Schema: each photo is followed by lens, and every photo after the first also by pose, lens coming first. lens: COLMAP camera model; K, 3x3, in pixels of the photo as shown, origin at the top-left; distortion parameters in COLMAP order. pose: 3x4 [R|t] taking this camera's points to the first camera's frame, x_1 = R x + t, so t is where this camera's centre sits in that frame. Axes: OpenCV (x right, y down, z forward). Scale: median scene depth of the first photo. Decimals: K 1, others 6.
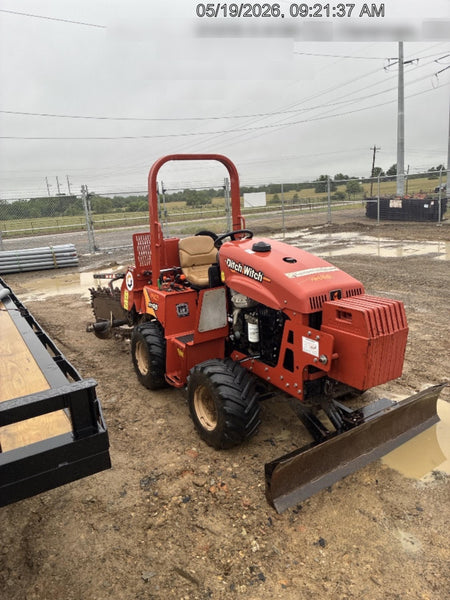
lens RADIAL K [[455.1, 0, 225.0], [0, 455.1, 300.0], [0, 0, 1]] dist [-0.007122, -0.005041]
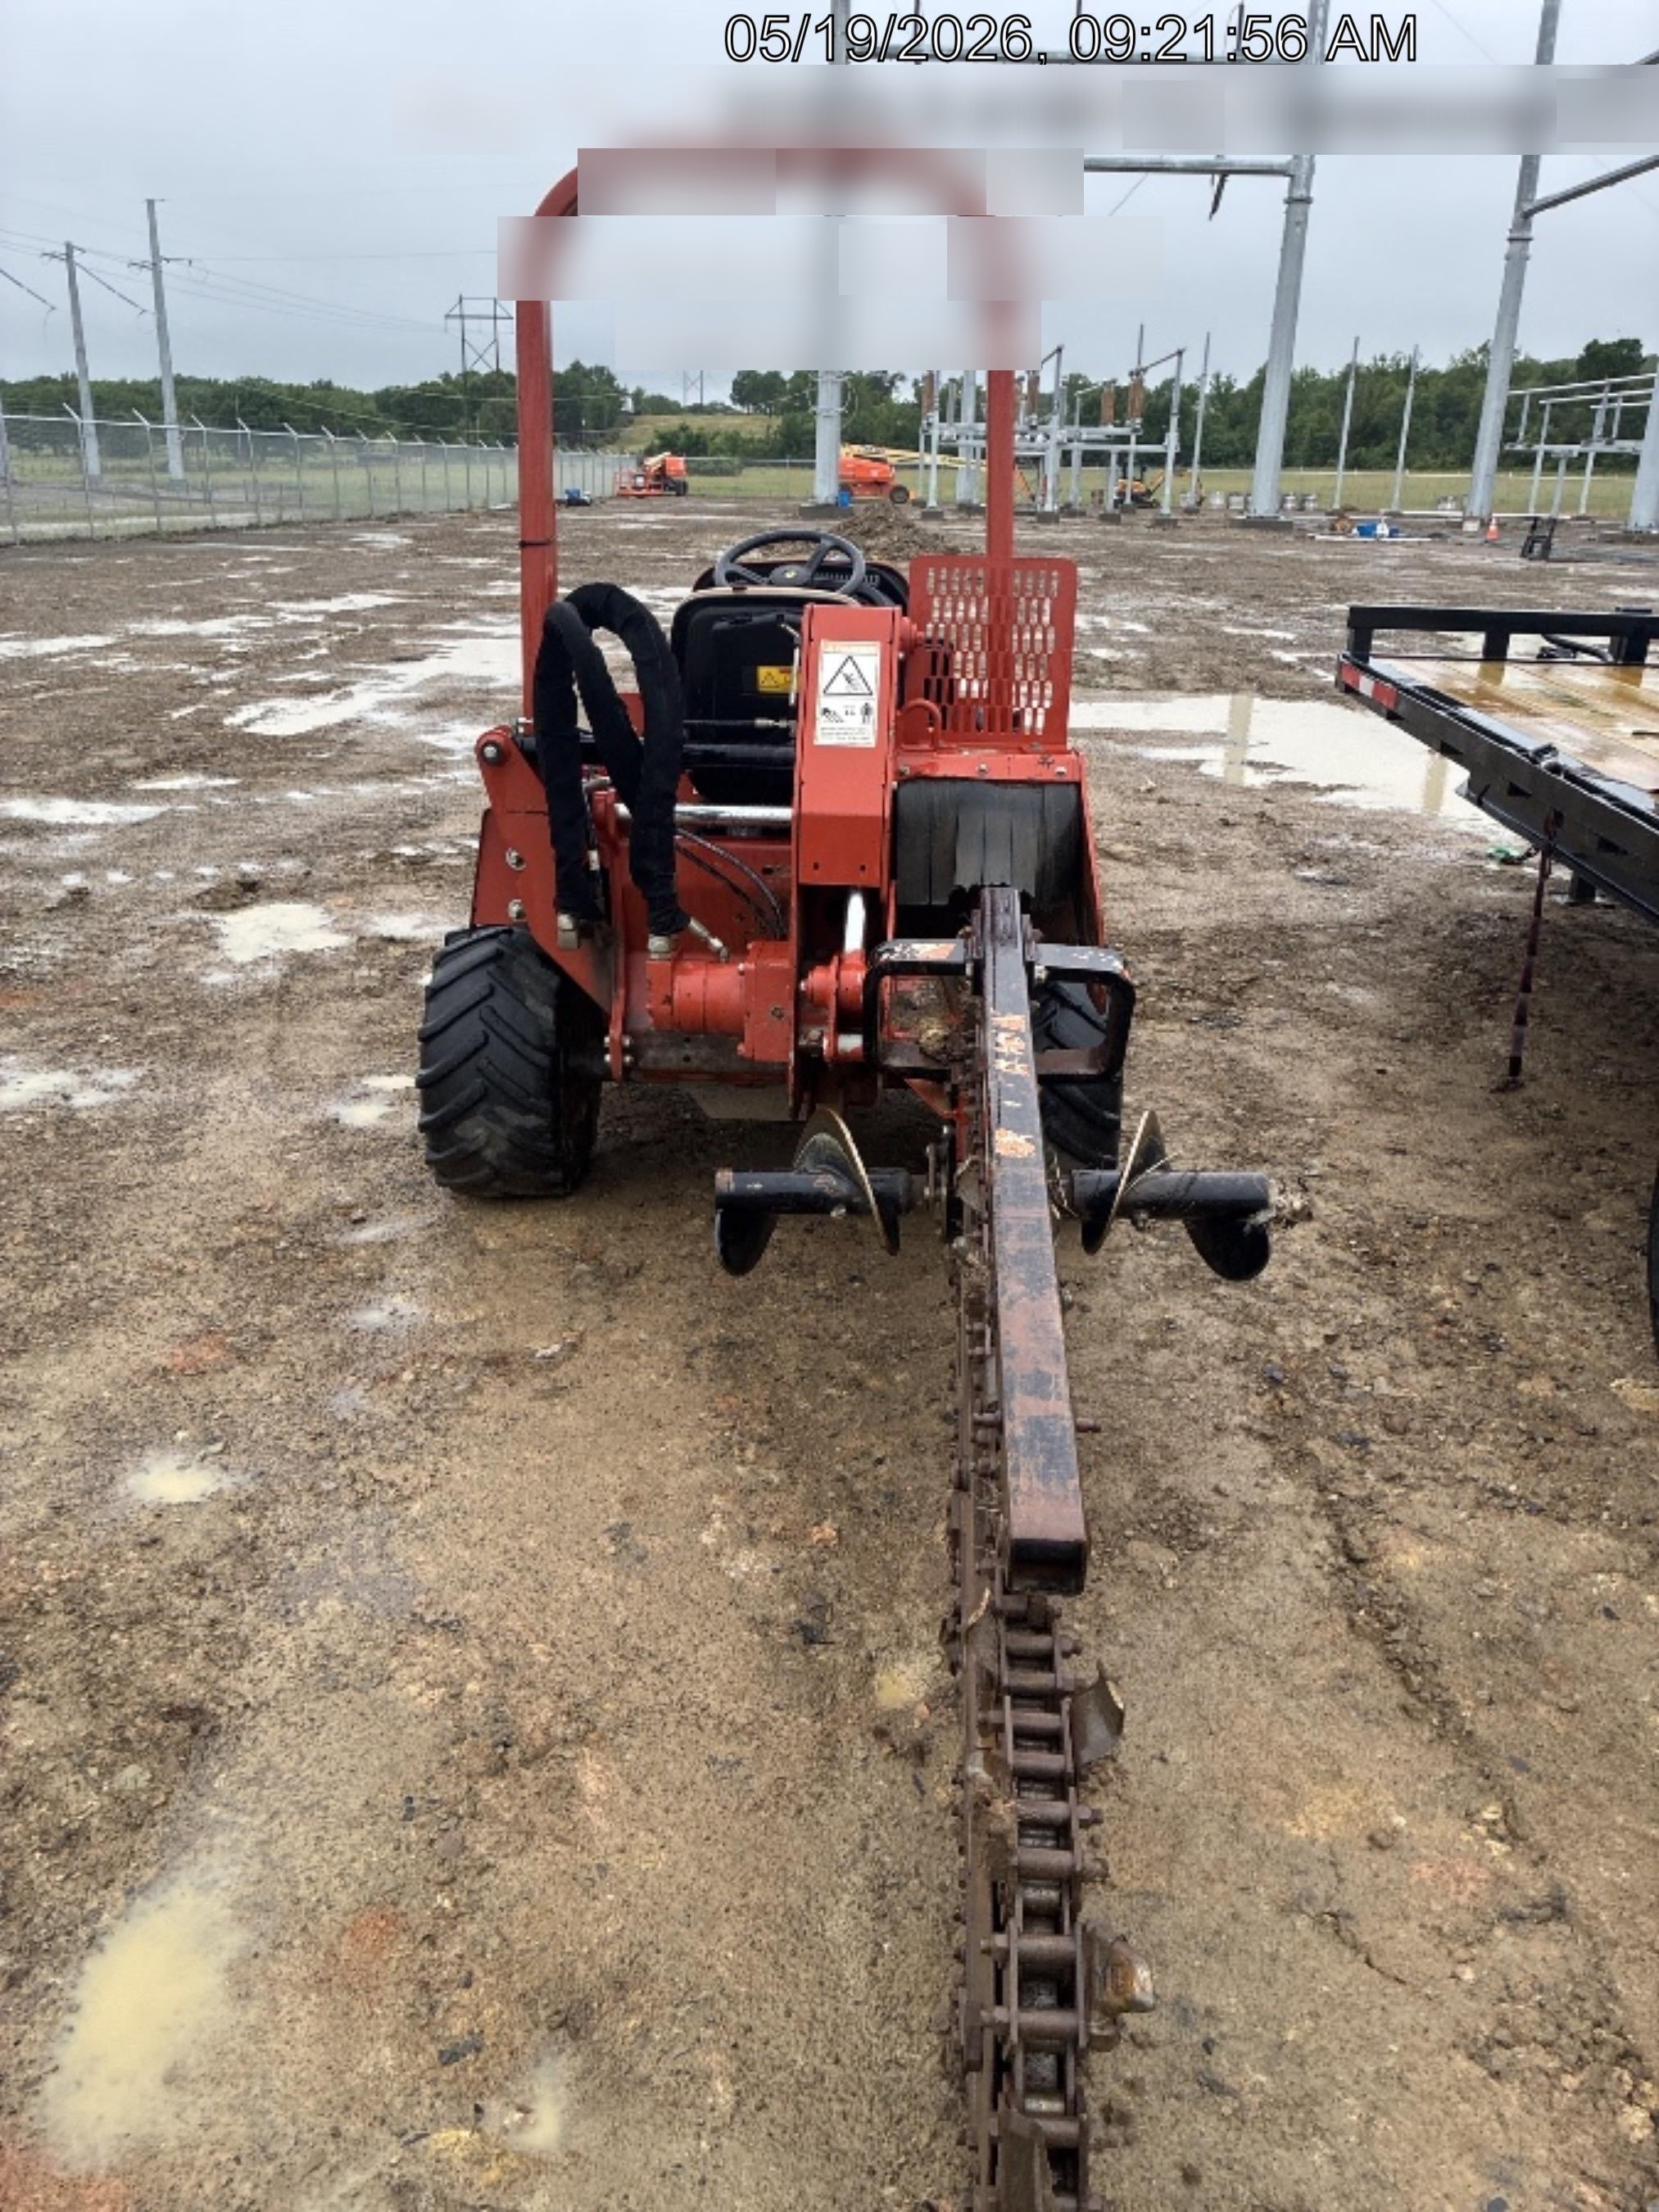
lens RADIAL K [[1678.0, 0, 829.5], [0, 1678.0, 1106.0], [0, 0, 1]] dist [-0.007122, -0.005041]
pose [[-0.825409, -0.145800, 0.545383, -0.566299], [0.166431, 0.860291, 0.481871, -0.322893], [-0.539445, 0.488510, -0.685826, 1.739301]]
